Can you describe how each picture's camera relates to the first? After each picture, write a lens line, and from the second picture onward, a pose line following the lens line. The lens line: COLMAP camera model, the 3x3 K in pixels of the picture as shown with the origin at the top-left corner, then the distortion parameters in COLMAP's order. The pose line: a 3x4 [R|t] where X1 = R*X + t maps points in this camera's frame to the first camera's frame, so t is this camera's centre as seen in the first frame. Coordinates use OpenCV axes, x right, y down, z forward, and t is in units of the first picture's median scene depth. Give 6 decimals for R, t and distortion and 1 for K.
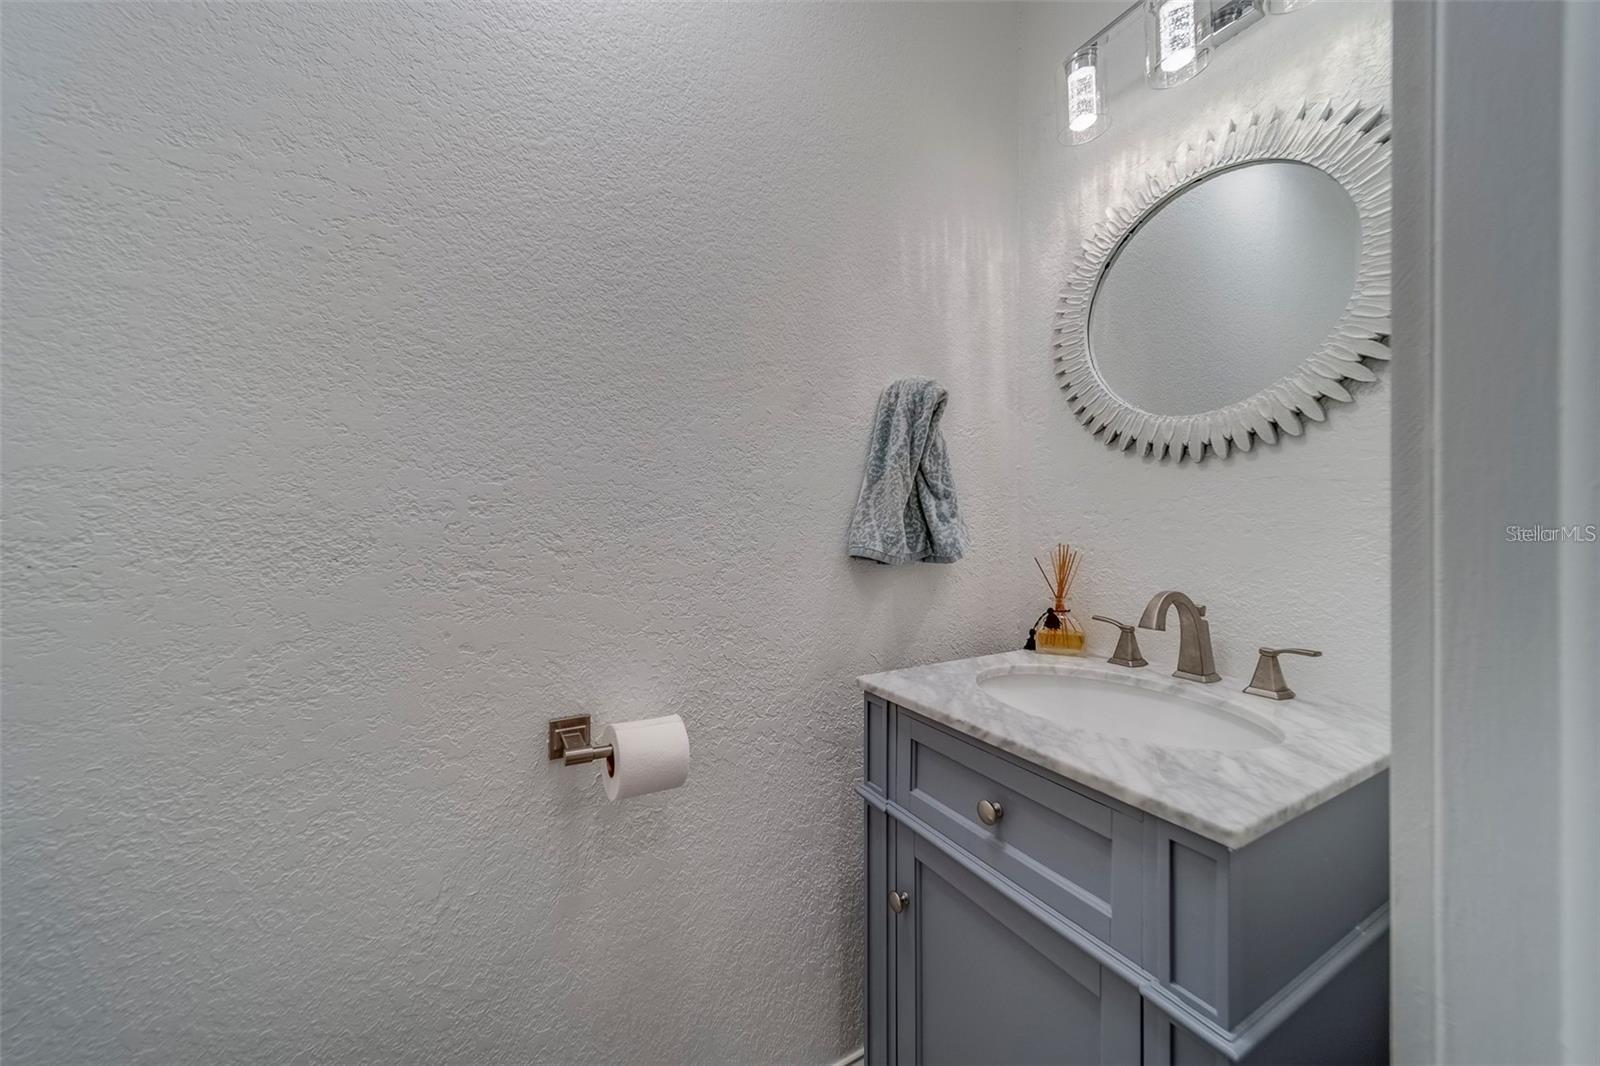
lens RADIAL K [[570.3, 0, 813.8], [0, 570.3, 527.6], [0, 0, 1]] dist [0.001812, -0.000026]
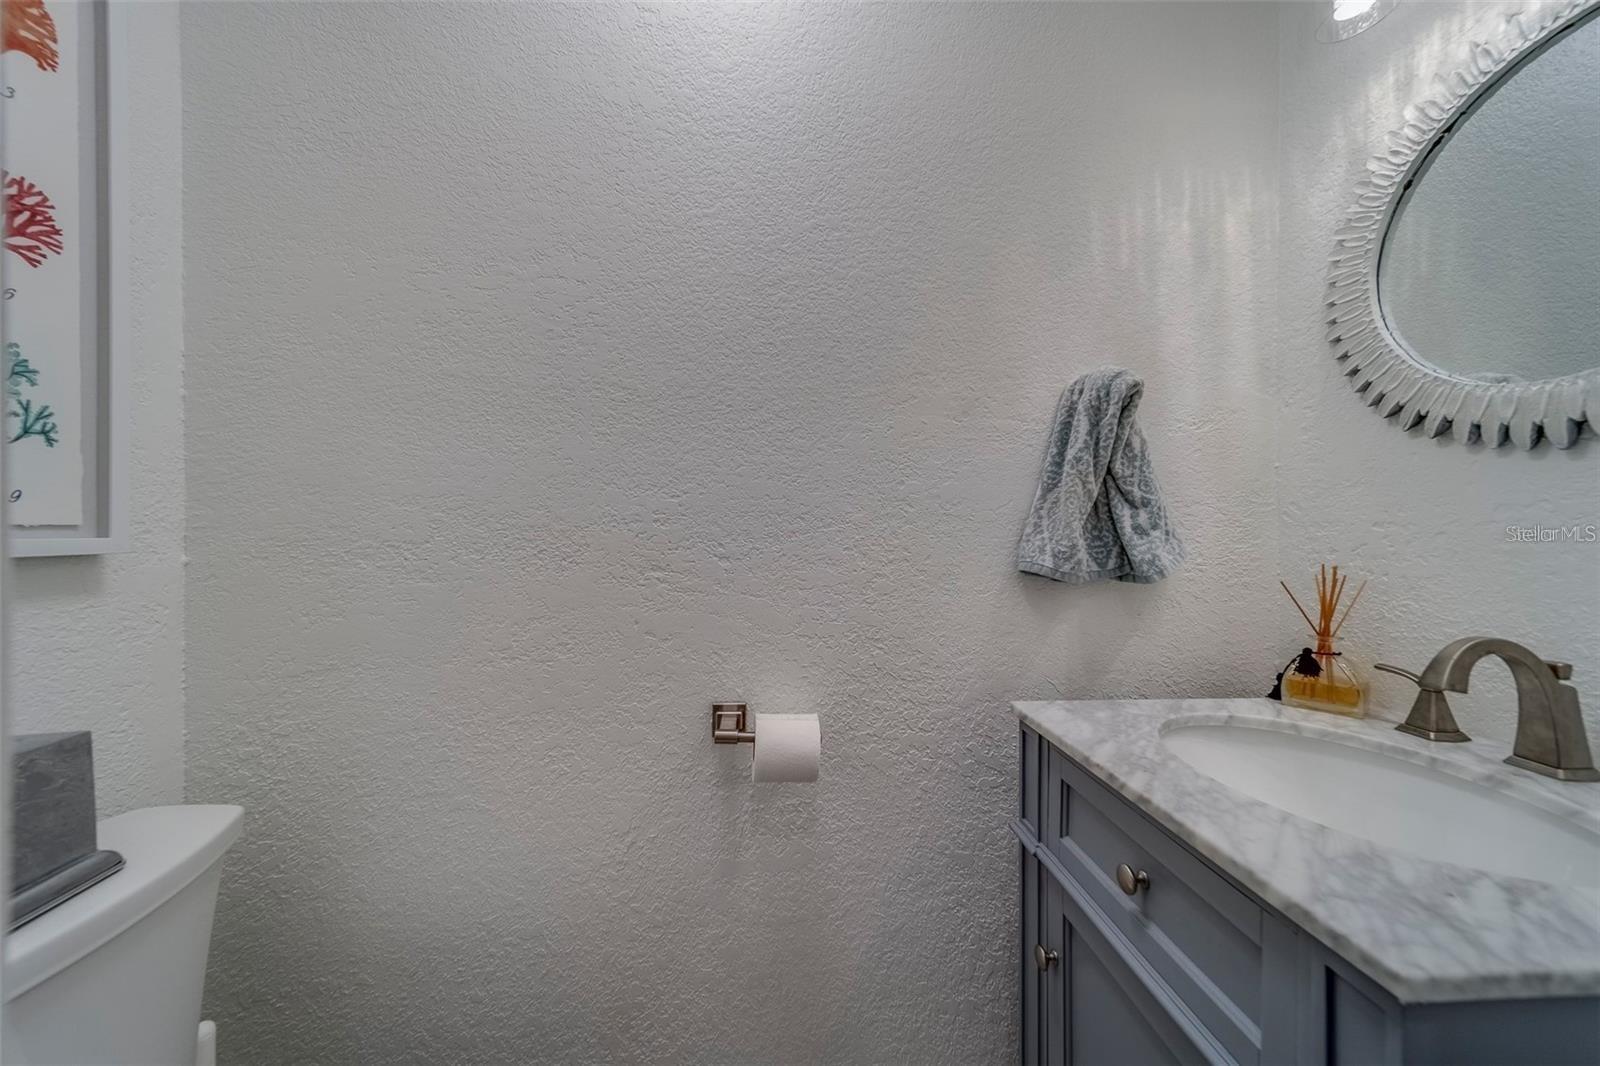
lens RADIAL K [[571.2, 0, 800.0], [0, 571.2, 533.0], [0, 0, 1]] dist [0.002014, 0.000142]
pose [[0.905558, 0.006540, -0.424171, 0.145804], [-0.010356, 0.999924, -0.006690, -0.001838], [0.424095, 0.010451, 0.905557, 0.013910]]
